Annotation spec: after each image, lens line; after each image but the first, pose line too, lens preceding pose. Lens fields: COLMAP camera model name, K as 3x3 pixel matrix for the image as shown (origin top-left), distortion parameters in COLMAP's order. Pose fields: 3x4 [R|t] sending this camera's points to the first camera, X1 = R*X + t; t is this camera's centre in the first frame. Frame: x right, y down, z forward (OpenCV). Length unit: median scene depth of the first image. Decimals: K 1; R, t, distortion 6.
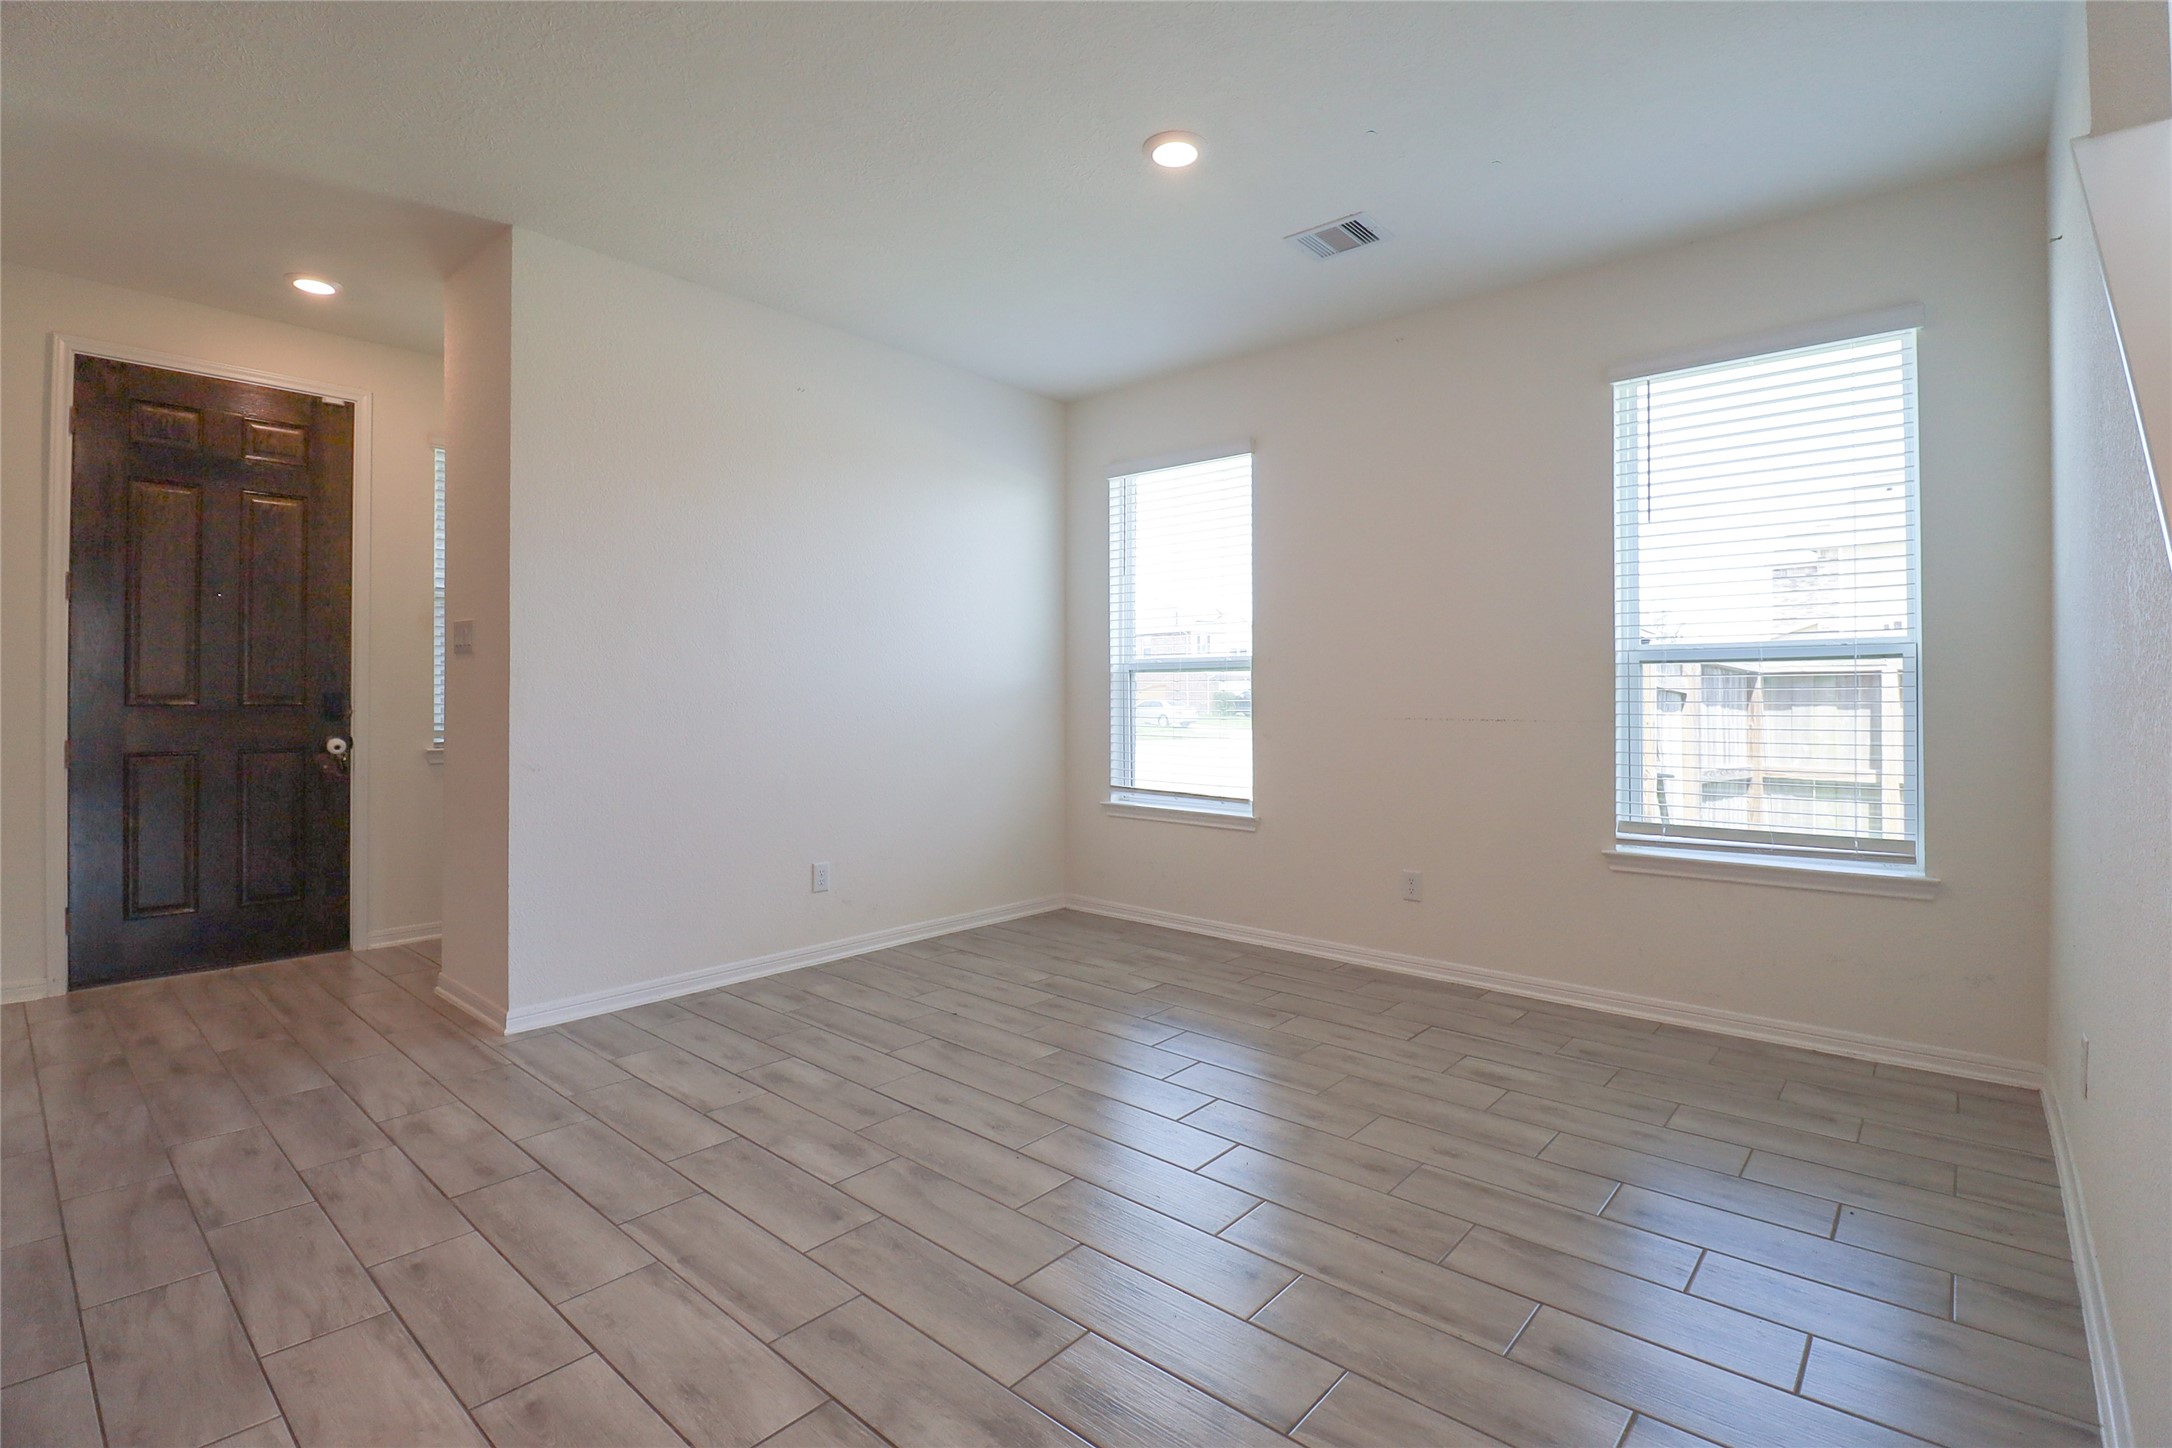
lens RADIAL K [[996.6, 0, 1095.6], [0, 996.6, 693.9], [0, 0, 1]] dist [-0.001377, -0.013631]
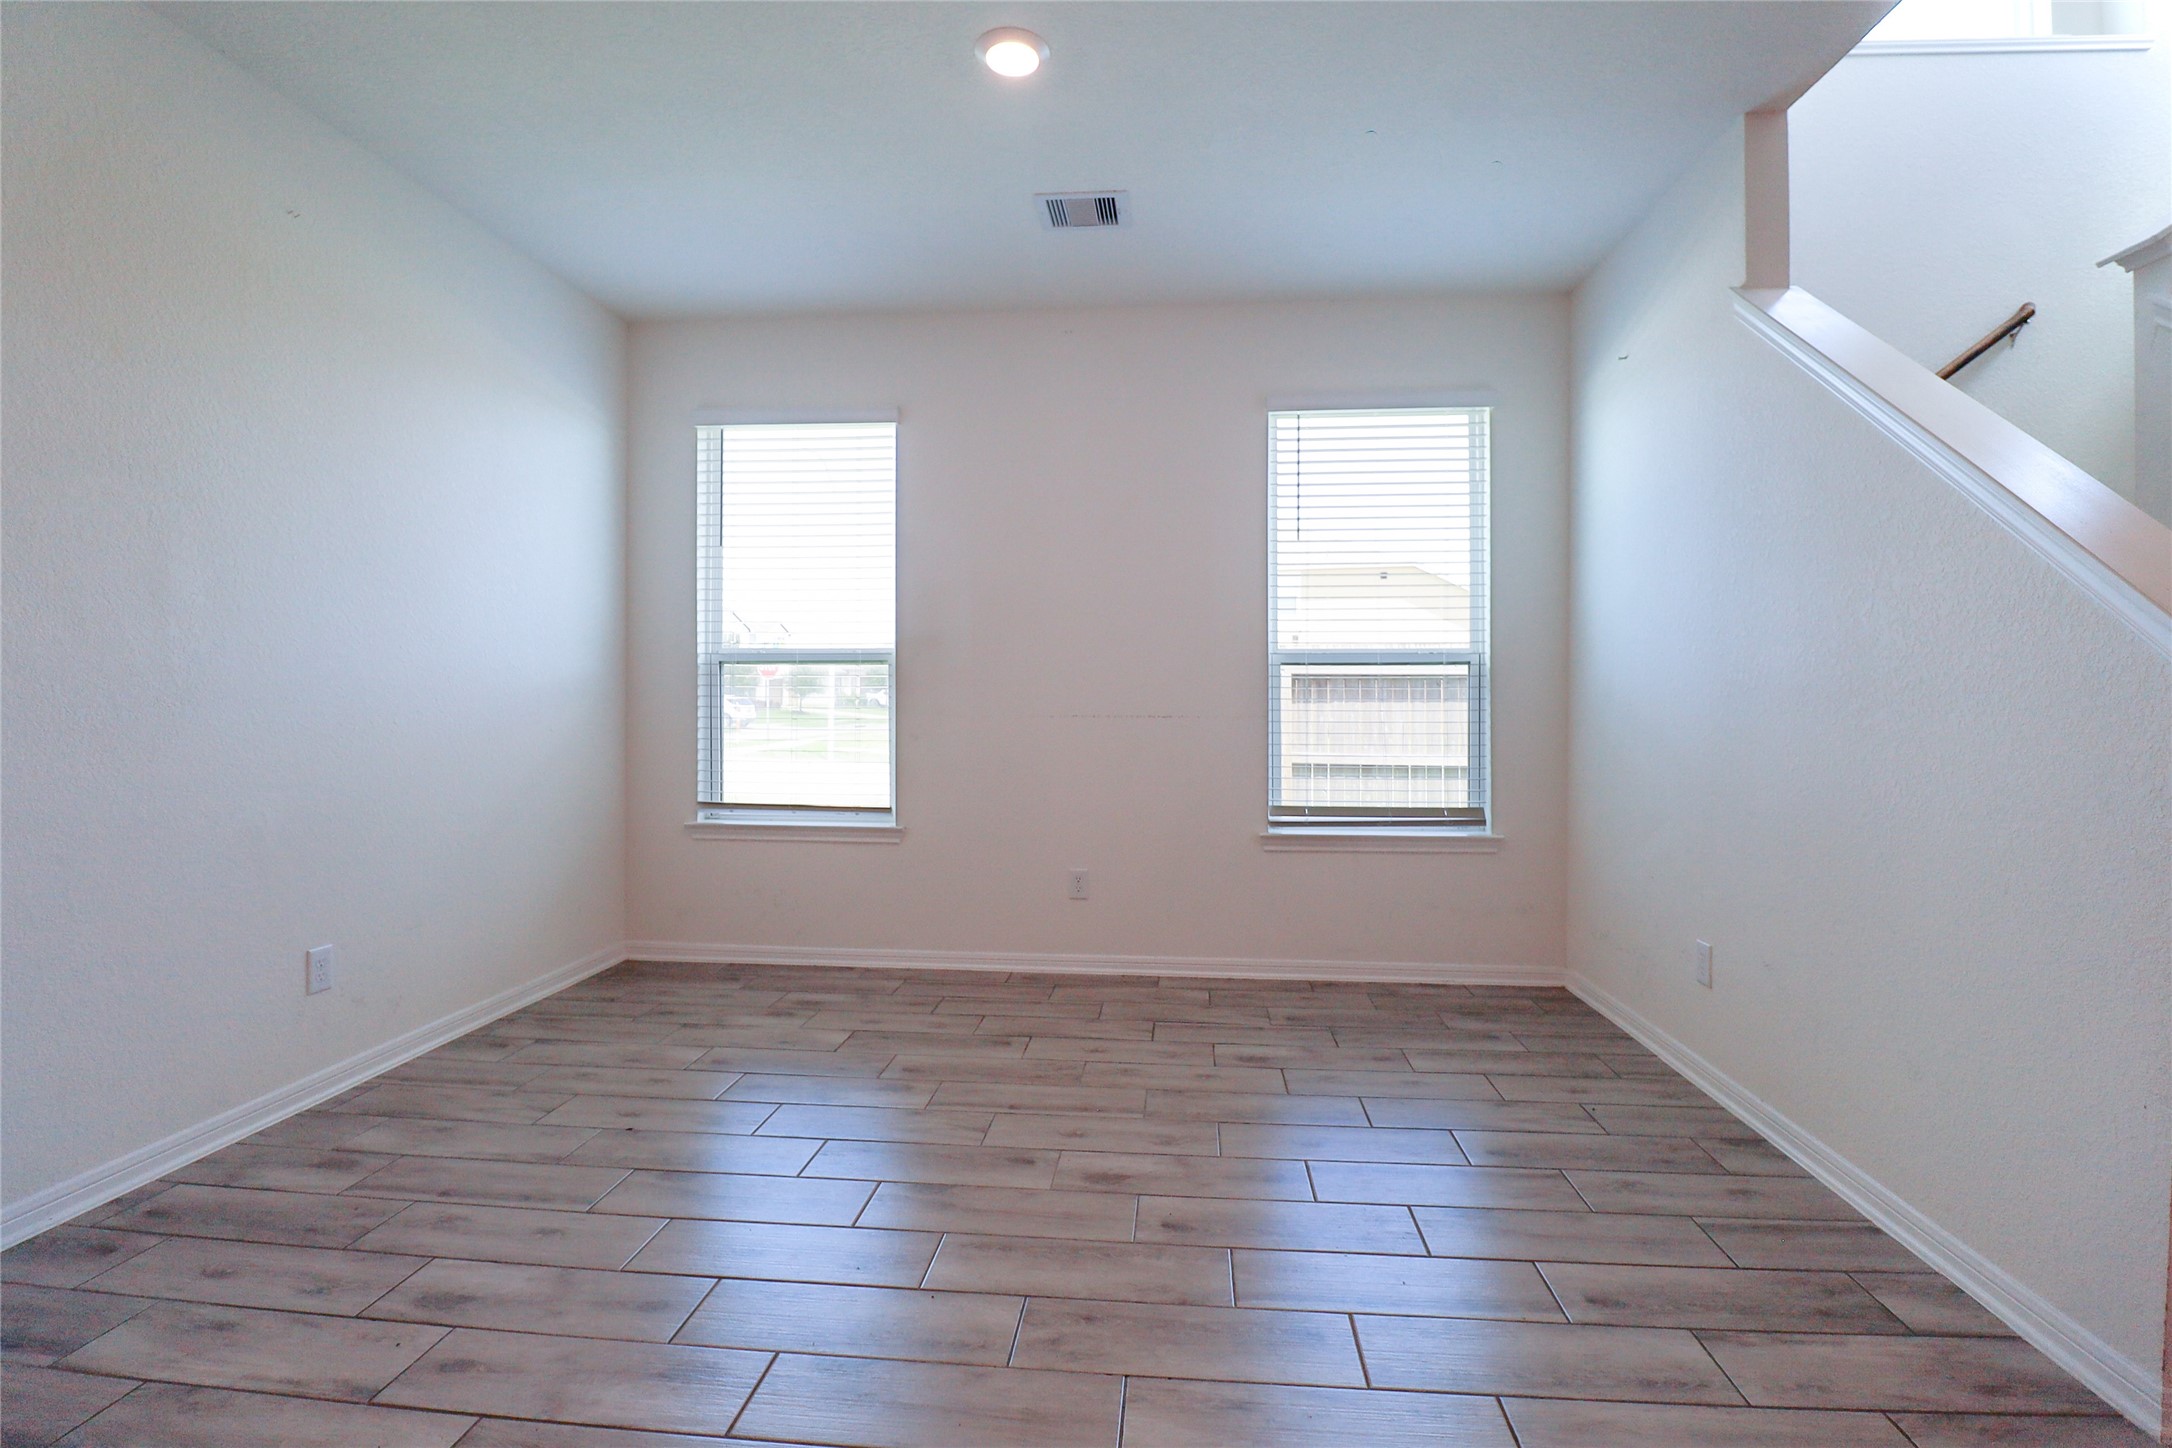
lens RADIAL K [[996.6, 0, 1095.6], [0, 996.6, 693.9], [0, 0, 1]] dist [-0.001377, -0.013631]
pose [[0.809956, 0.002099, 0.586488, -0.252624], [-0.003807, 0.999991, 0.001678, 0.001006], [-0.586479, -0.003592, 0.809956, 0.185100]]
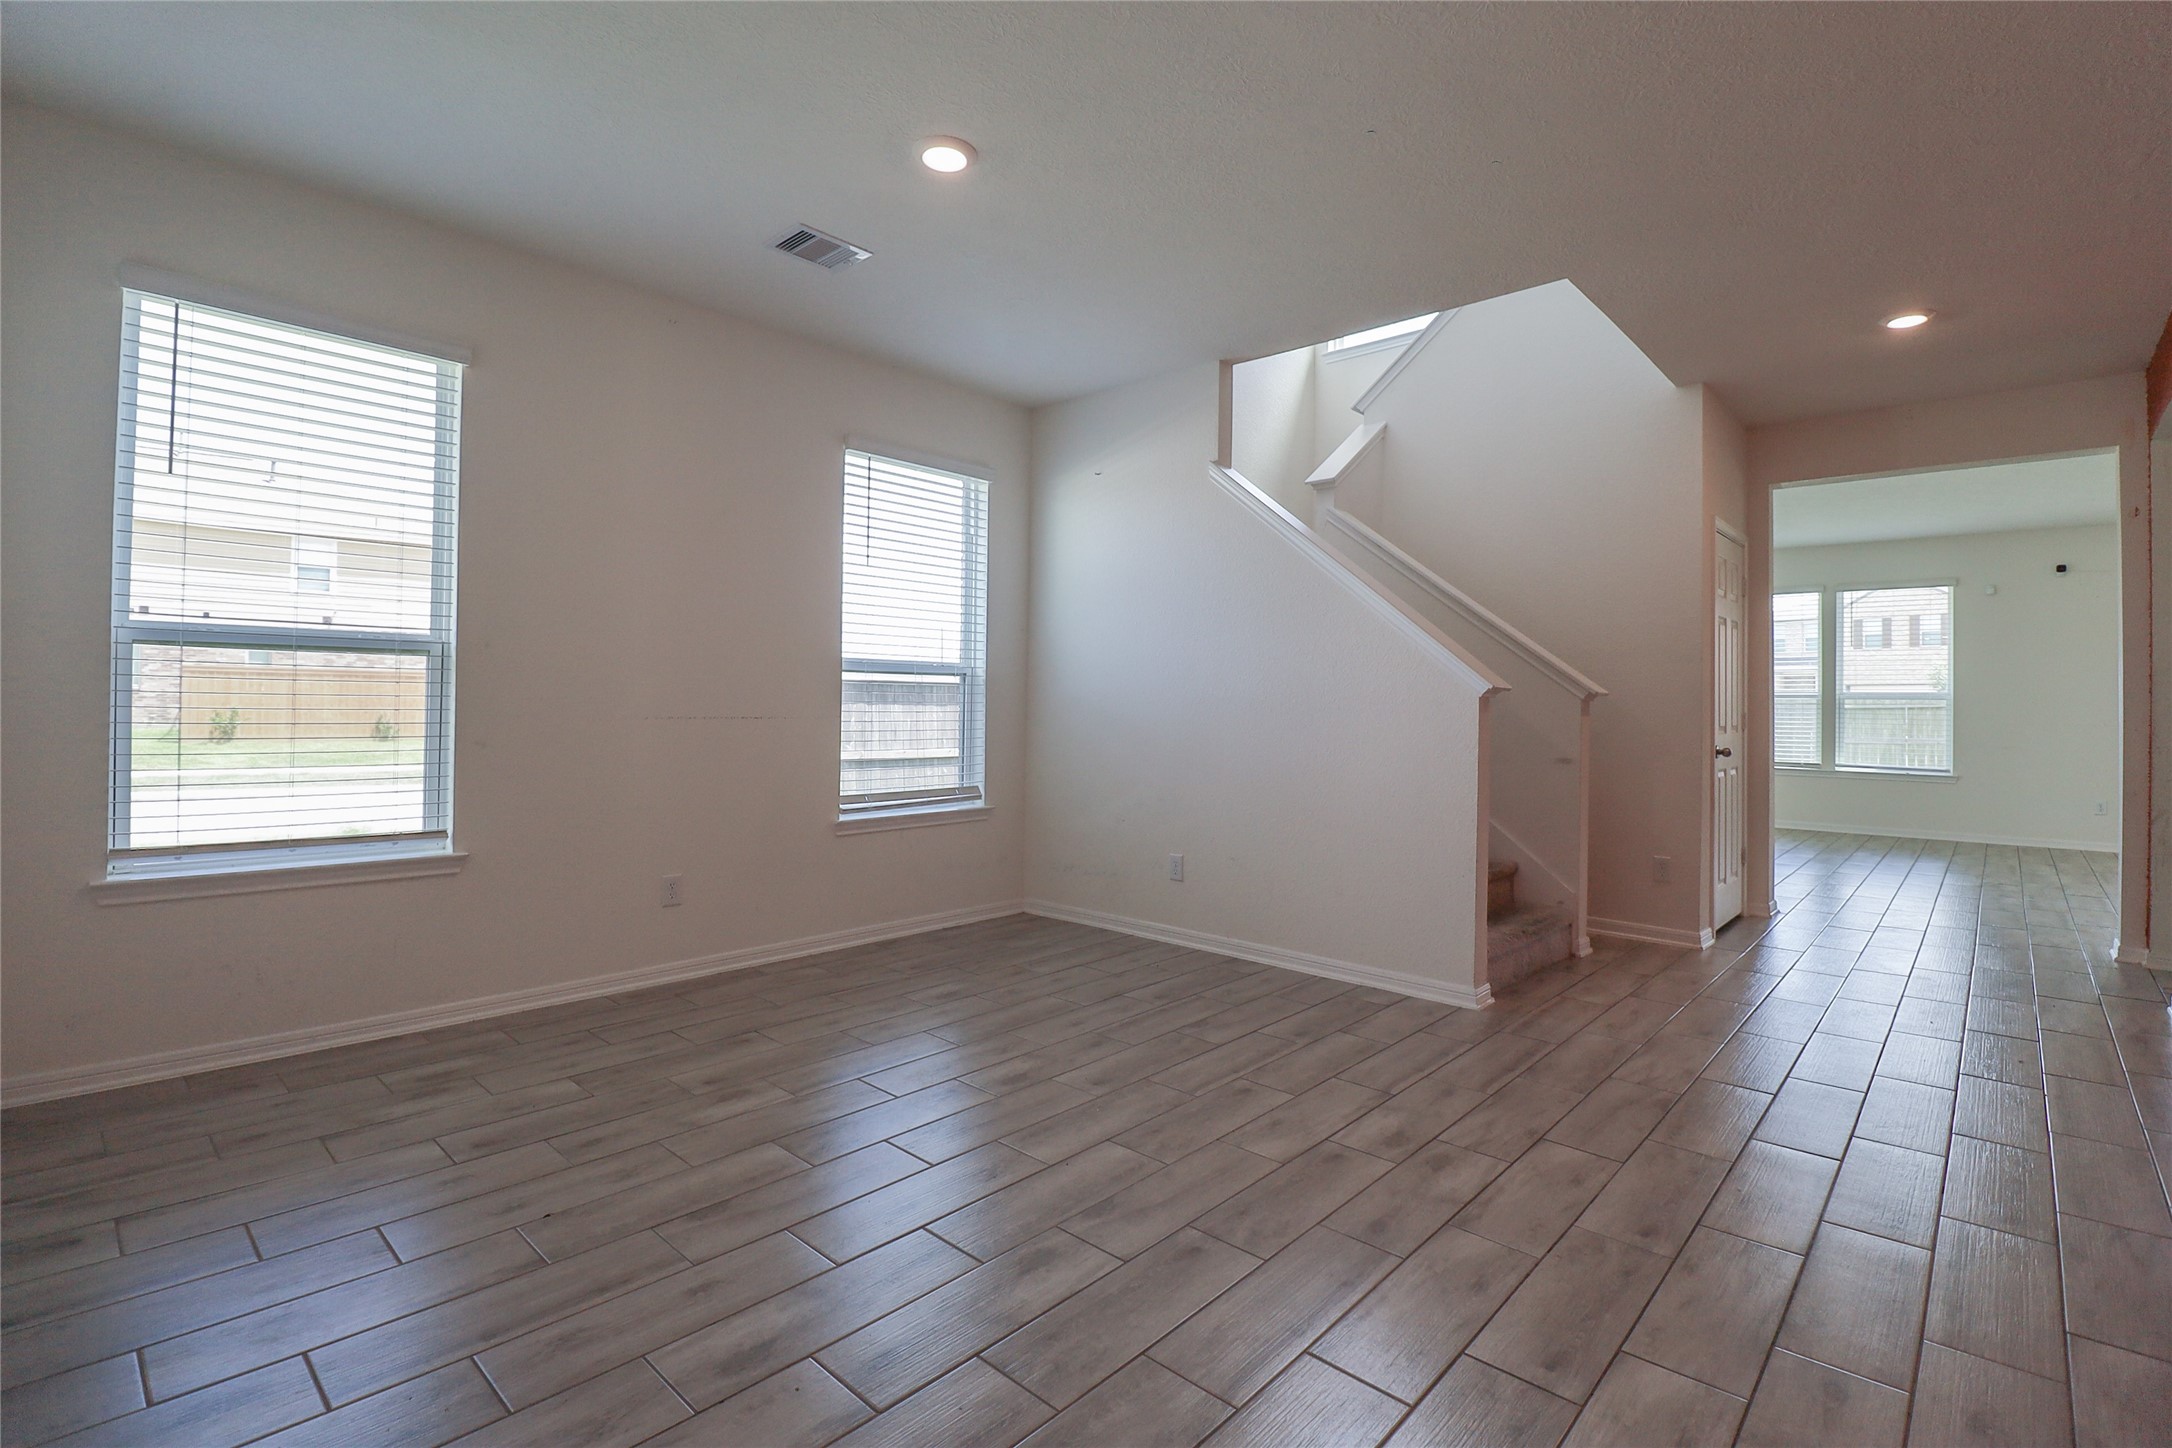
lens RADIAL K [[996.6, 0, 1095.6], [0, 996.6, 693.9], [0, 0, 1]] dist [-0.001377, -0.013631]
pose [[0.023521, 0.007340, 0.999696, -0.641122], [-0.018887, 0.999798, -0.006896, 0.000641], [-0.999545, -0.018719, 0.023655, 0.569494]]
